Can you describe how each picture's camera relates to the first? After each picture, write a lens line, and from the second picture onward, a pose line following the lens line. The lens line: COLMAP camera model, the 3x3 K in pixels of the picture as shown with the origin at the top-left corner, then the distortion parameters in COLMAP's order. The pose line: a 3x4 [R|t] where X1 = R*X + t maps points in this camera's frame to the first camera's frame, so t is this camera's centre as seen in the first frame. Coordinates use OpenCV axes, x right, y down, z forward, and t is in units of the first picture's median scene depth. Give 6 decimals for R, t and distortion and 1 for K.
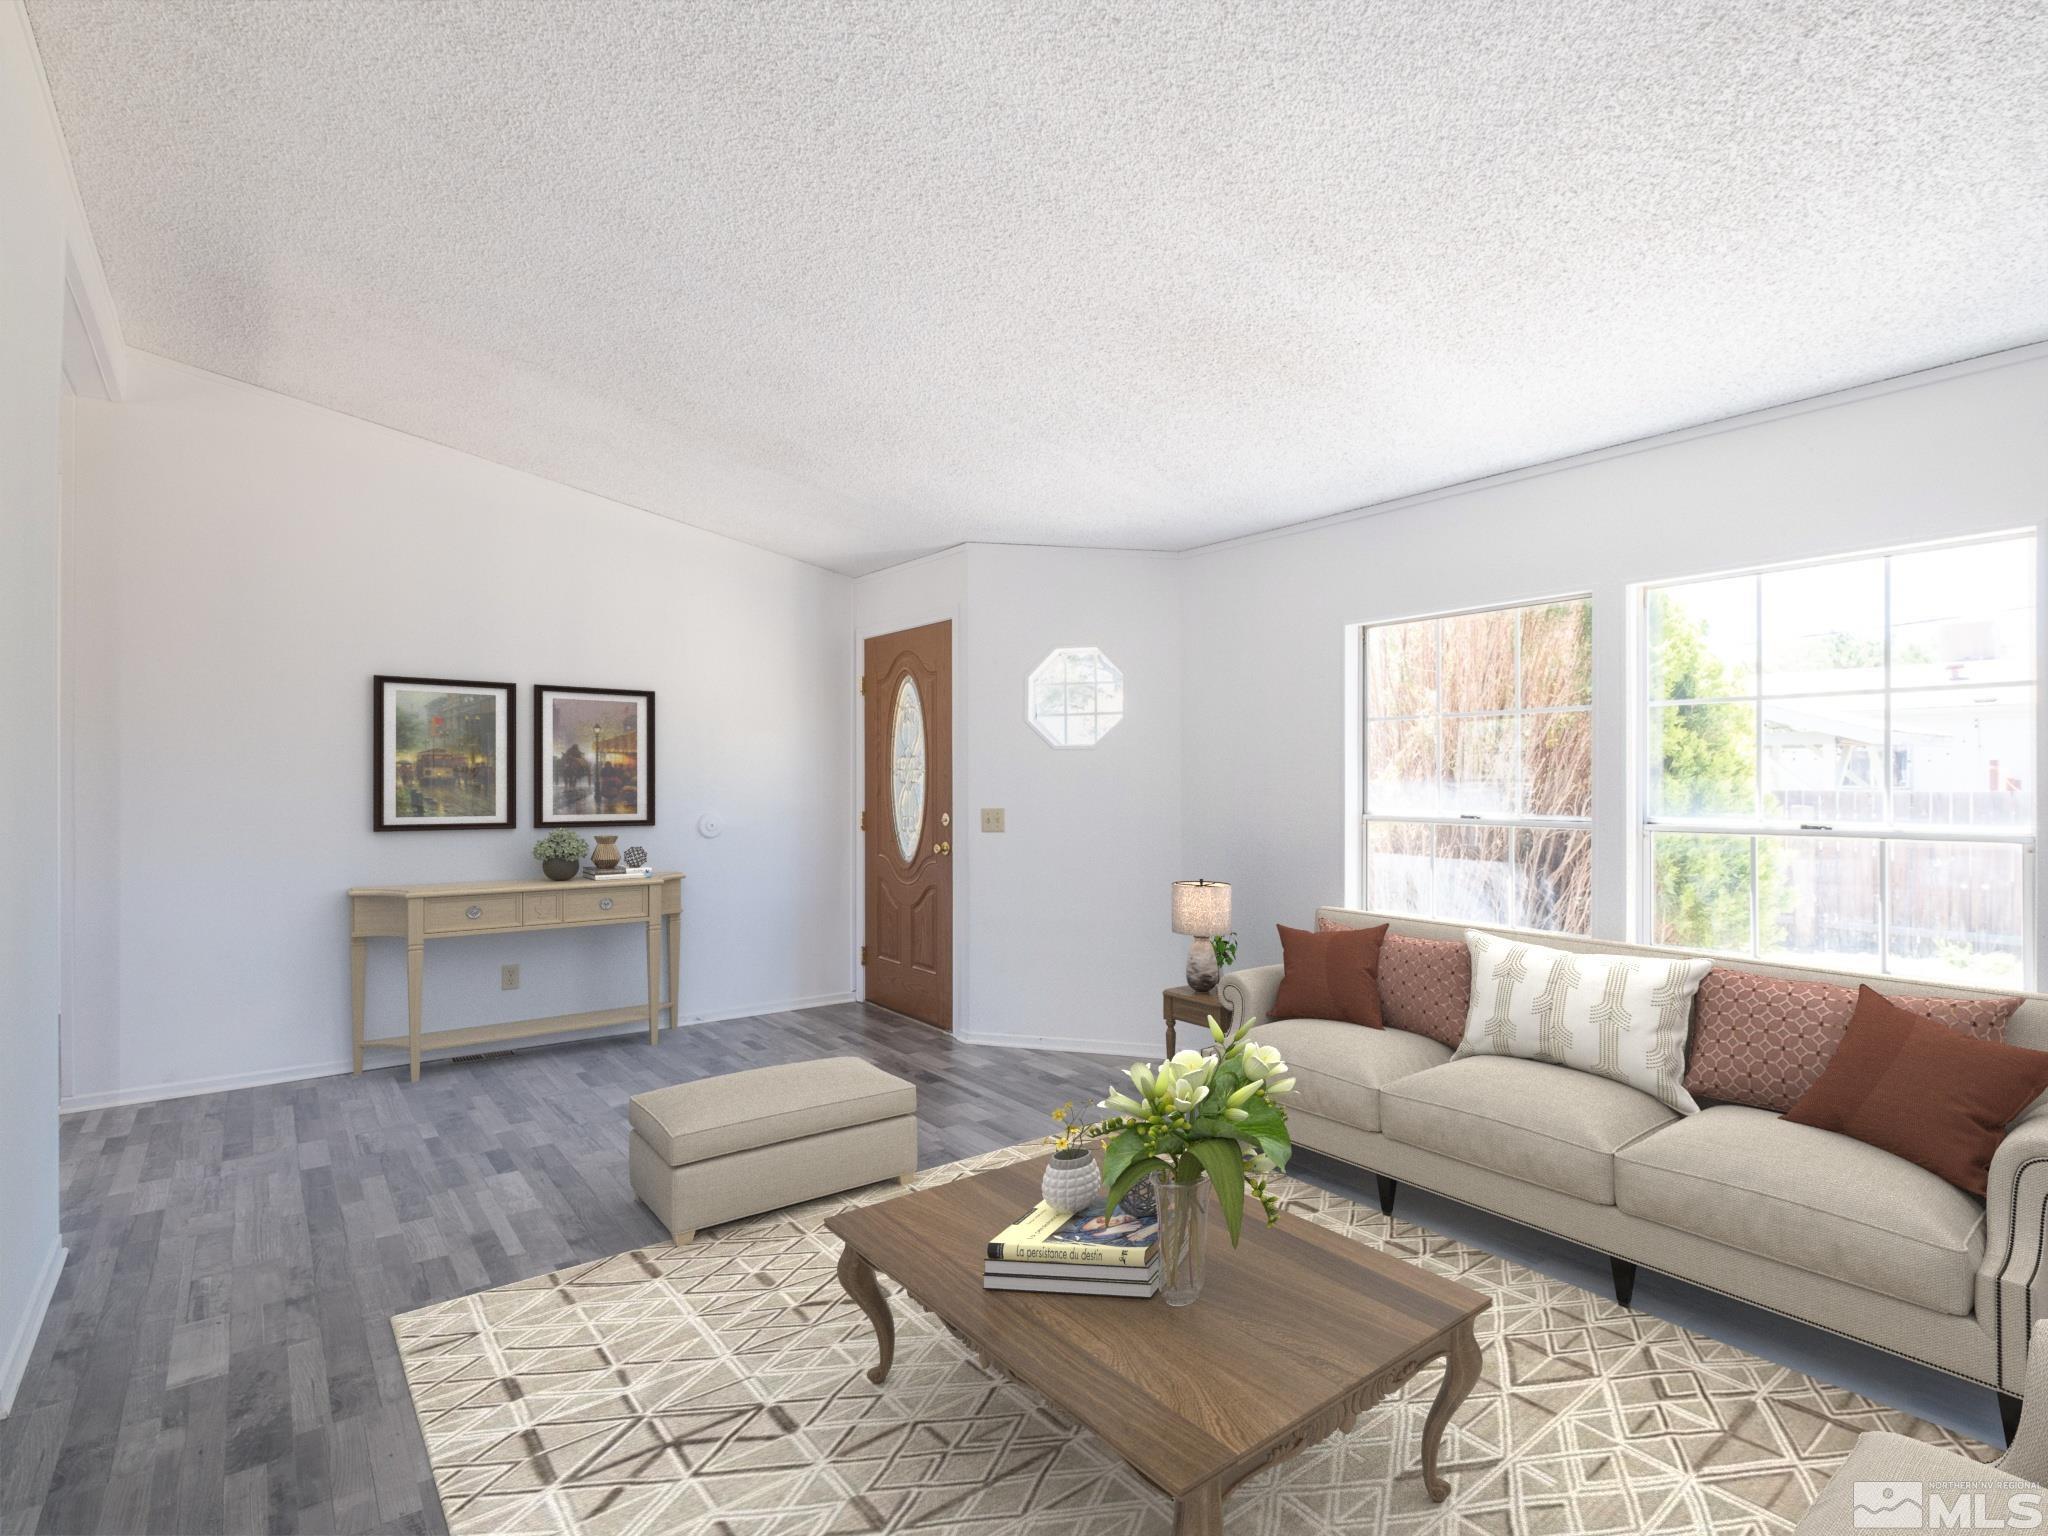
lens RADIAL K [[1044.3, 0, 1020.8], [0, 1044.3, 771.5], [0, 0, 1]] dist [-0.005852, -0.001499]
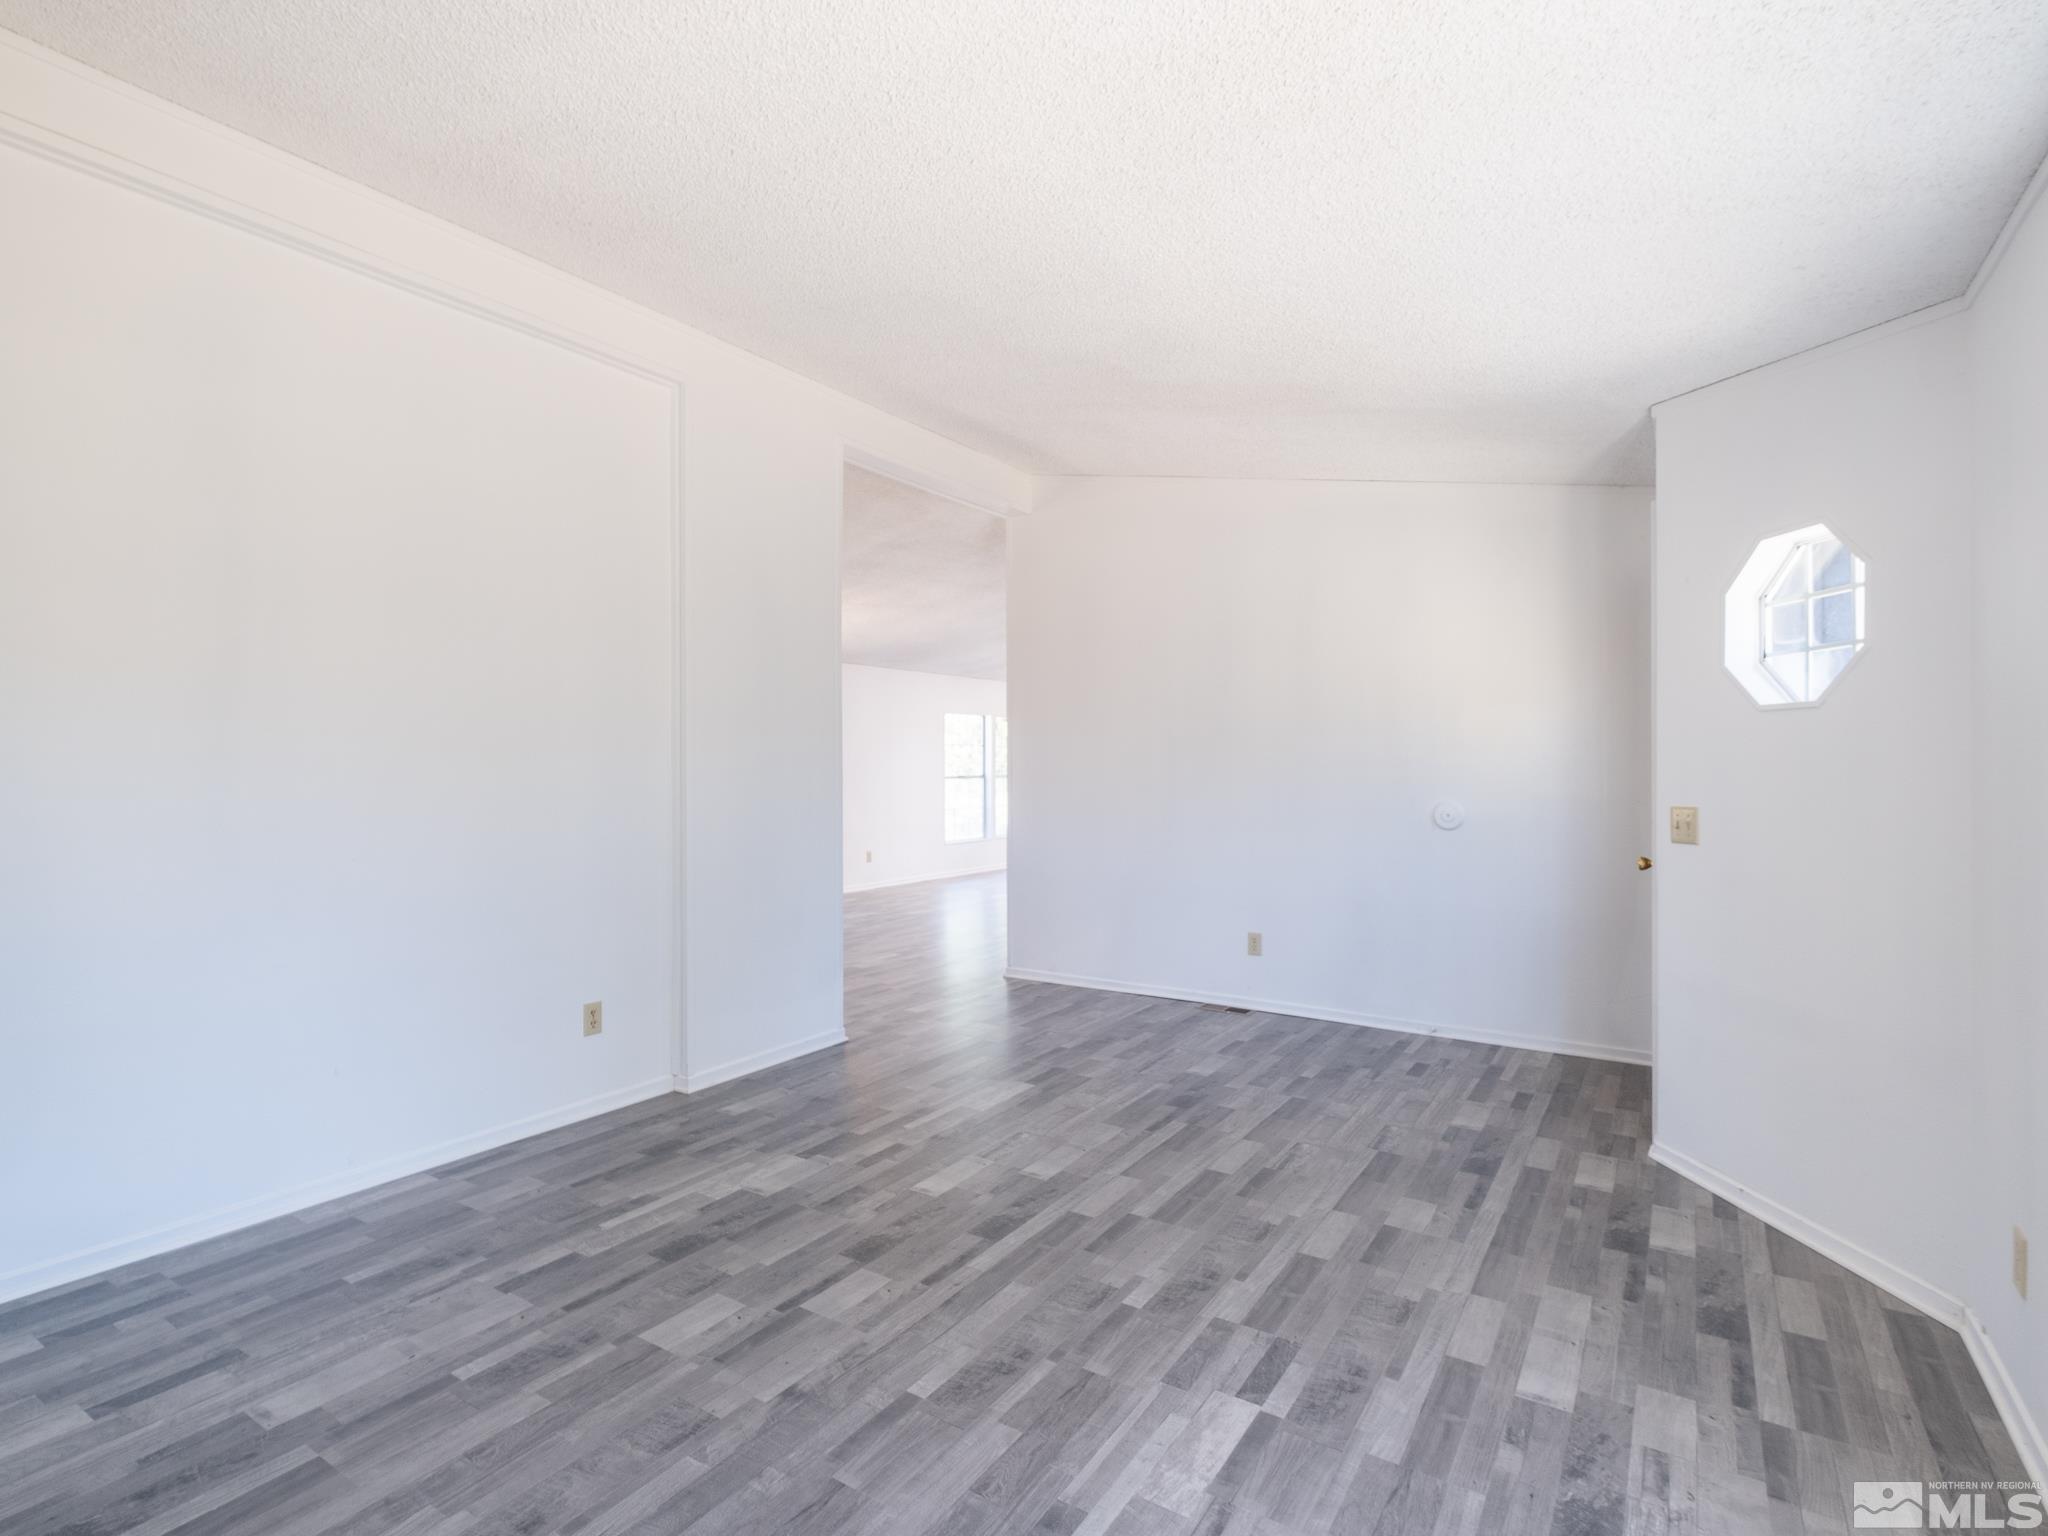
lens RADIAL K [[1009.3, 0, 1014.1], [0, 1009.3, 768.4], [0, 0, 1]] dist [0.002310, -0.005569]
pose [[0.340989, 0.003652, -0.940060, 0.476184], [0.004392, 0.999975, 0.005478, 0.005648], [0.940057, -0.005997, 0.340964, 0.448580]]
